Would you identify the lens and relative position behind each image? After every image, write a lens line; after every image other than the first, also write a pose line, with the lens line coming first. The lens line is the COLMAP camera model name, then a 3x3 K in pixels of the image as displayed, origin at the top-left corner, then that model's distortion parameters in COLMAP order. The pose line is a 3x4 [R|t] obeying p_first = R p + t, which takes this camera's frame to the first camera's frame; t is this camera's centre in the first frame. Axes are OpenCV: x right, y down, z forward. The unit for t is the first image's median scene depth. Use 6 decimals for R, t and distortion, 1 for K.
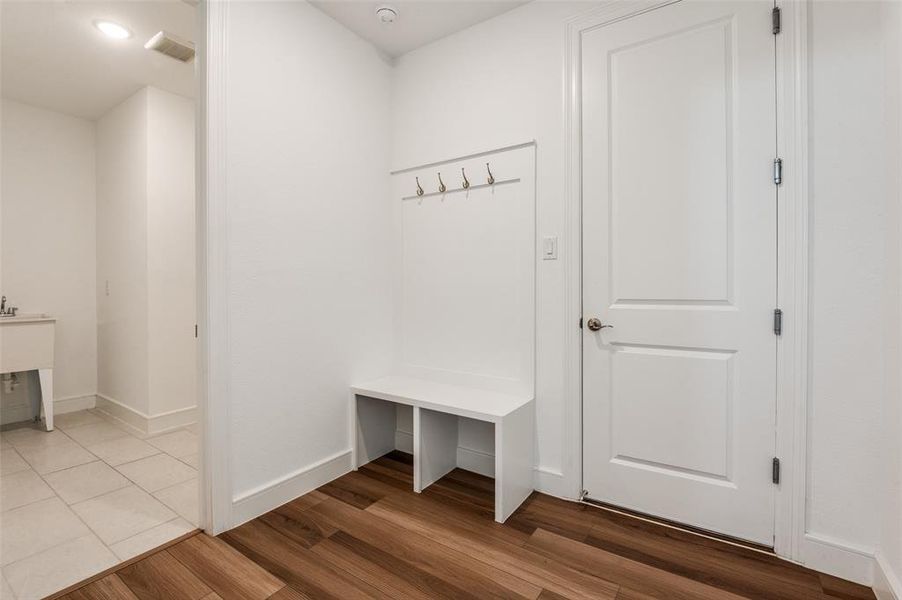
lens RADIAL K [[406.5, 0, 458.9], [0, 406.5, 287.2], [0, 0, 1]] dist [-0.006206, -0.004508]
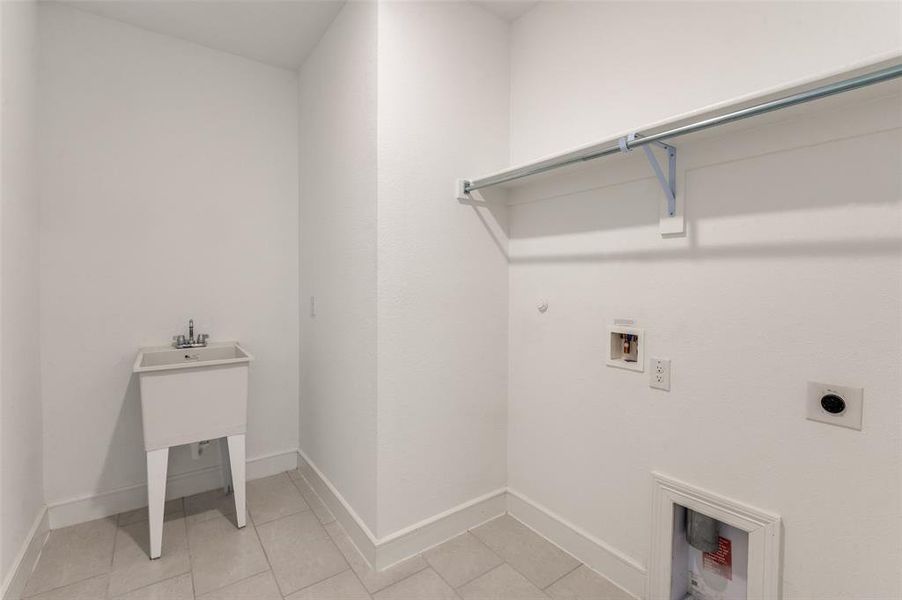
lens RADIAL K [[406.5, 0, 453.7], [0, 406.5, 296.1], [0, 0, 1]] dist [-0.006206, -0.004508]
pose [[0.939662, 0.004862, -0.342068, -0.458164], [-0.005331, 0.999986, -0.000431, -0.018804], [0.342061, 0.002229, 0.939675, 0.483890]]
